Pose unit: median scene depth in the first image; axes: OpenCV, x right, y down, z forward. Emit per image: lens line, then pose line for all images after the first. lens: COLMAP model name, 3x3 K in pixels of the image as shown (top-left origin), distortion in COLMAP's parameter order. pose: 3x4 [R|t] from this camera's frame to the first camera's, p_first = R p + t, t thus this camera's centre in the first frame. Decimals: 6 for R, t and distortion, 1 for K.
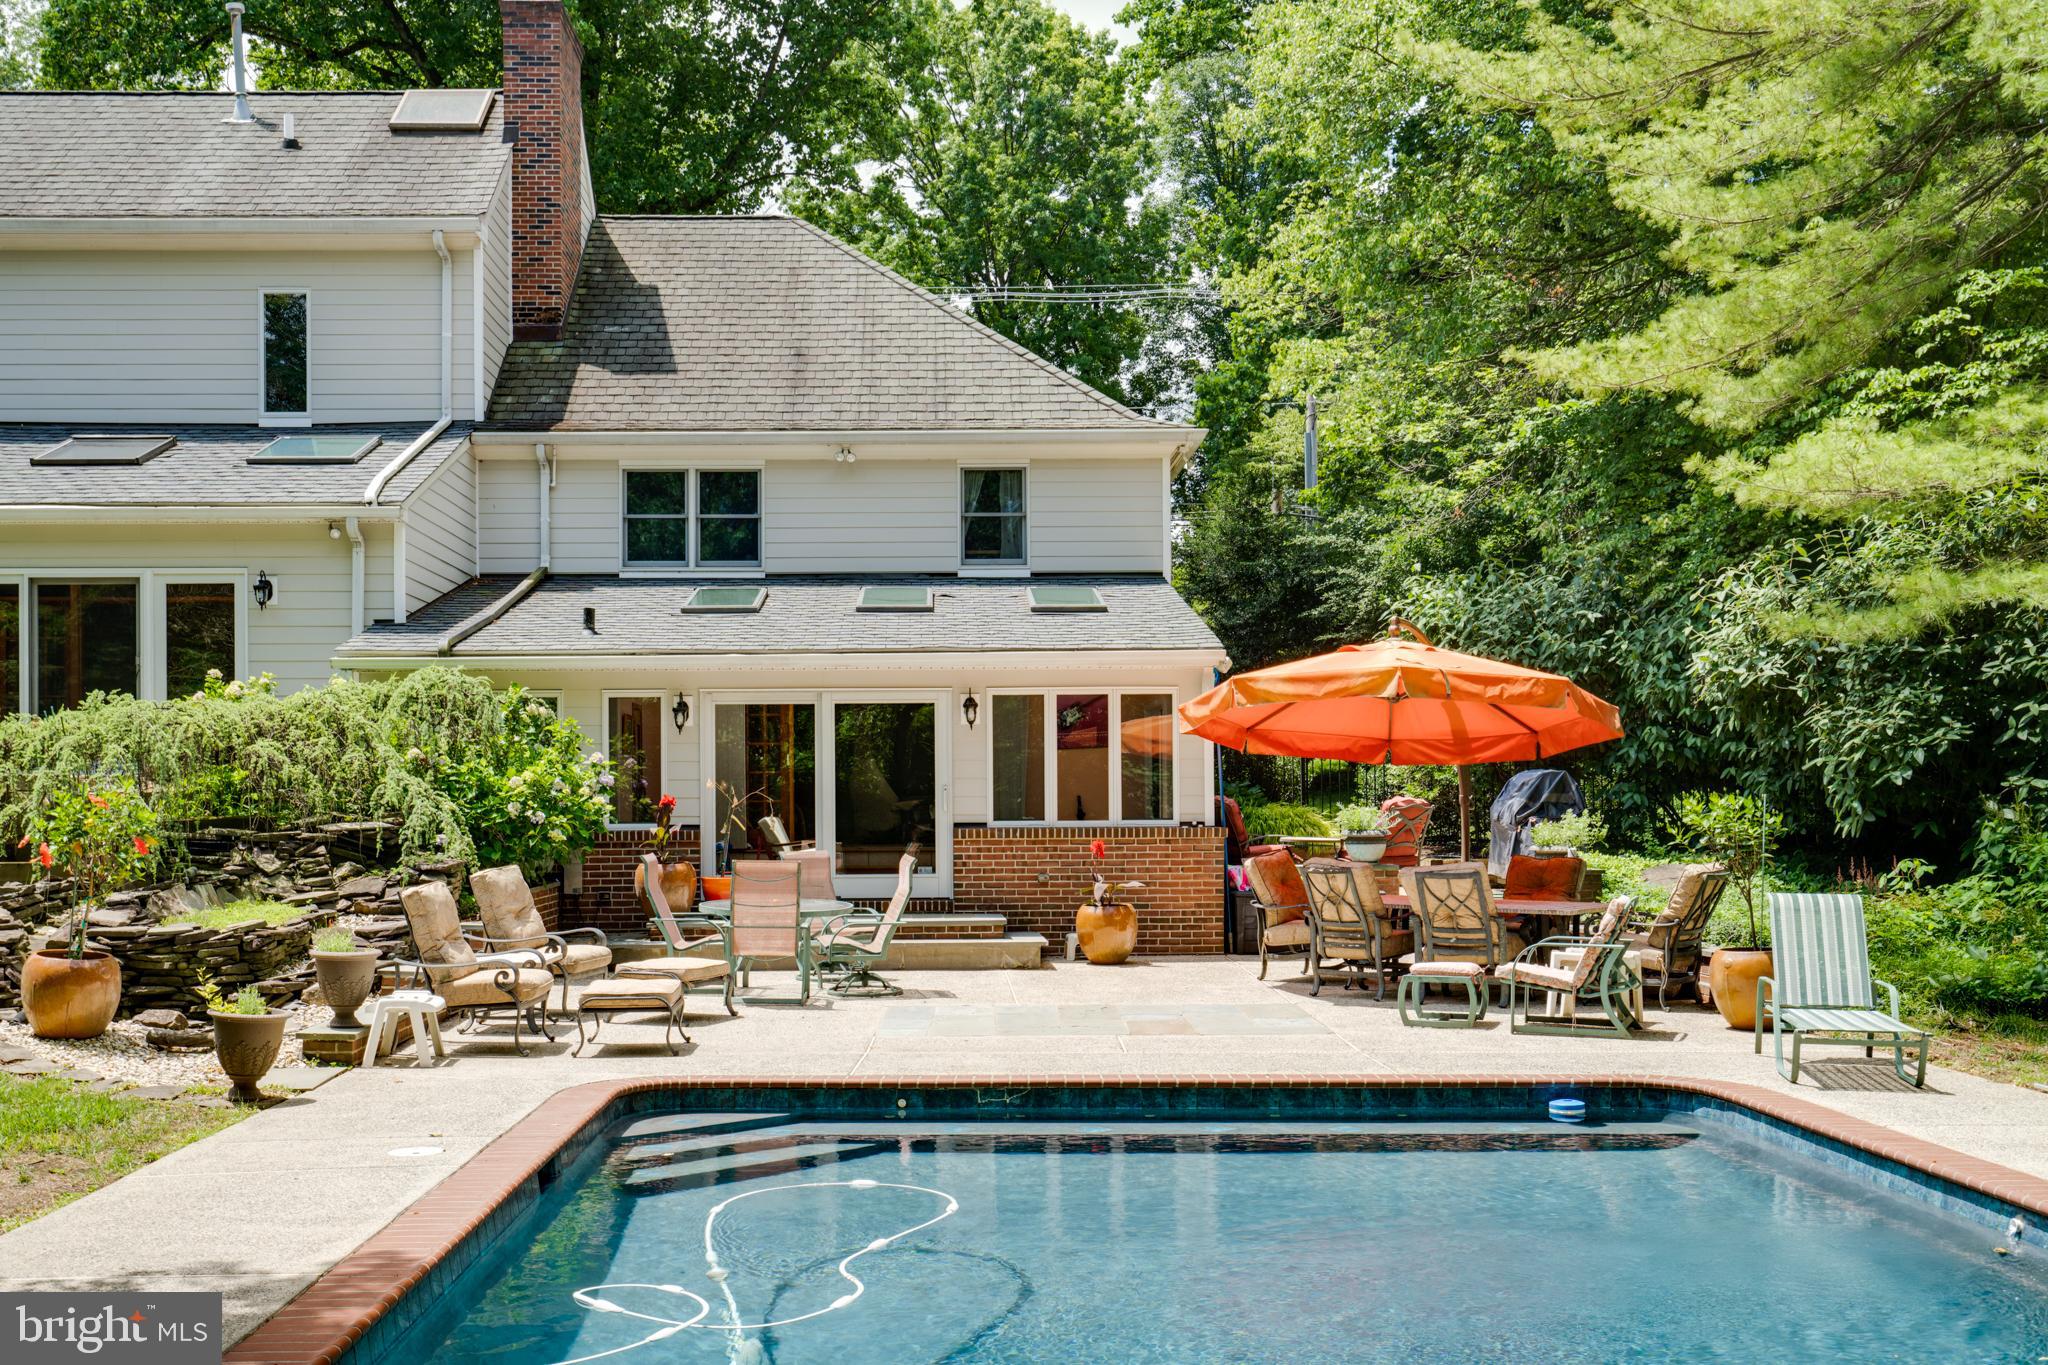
lens RADIAL K [[2042.2, 0, 1024.0], [0, 2042.2, 682.5], [0, 0, 1]] dist [0.005230, -0.006692]
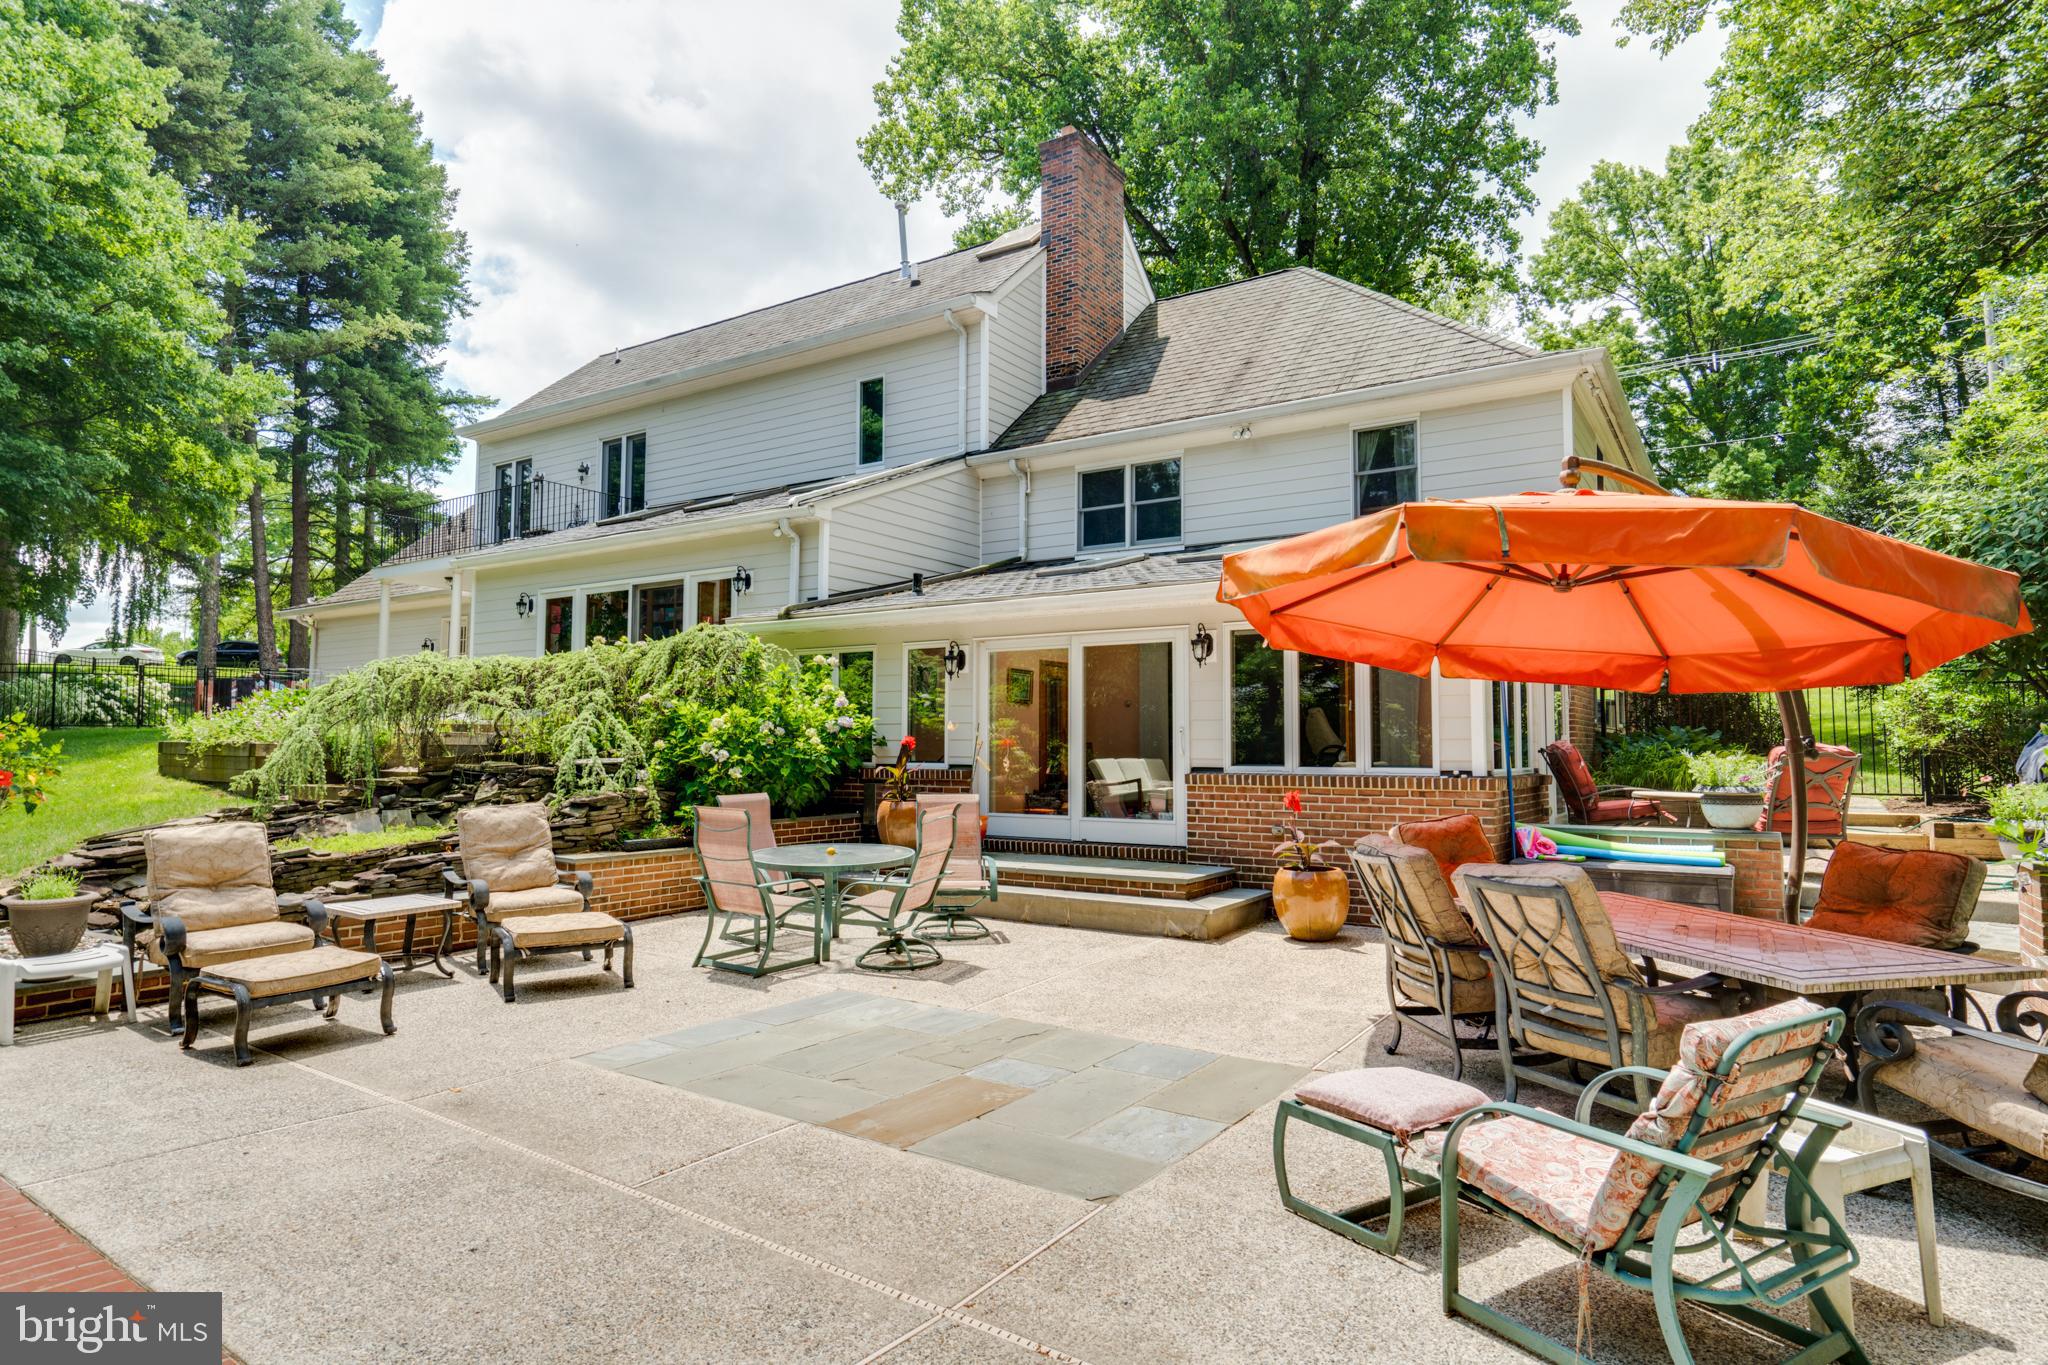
lens RADIAL K [[1151.8, 0, 1033.3], [0, 1151.8, 668.9], [0, 0, 1]] dist [0.032021, 0.000136]
pose [[0.824736, -0.032437, -0.564587, 0.197205], [0.026224, 0.999473, -0.019114, 0.029811], [0.564910, 0.000958, 0.825152, 0.491587]]
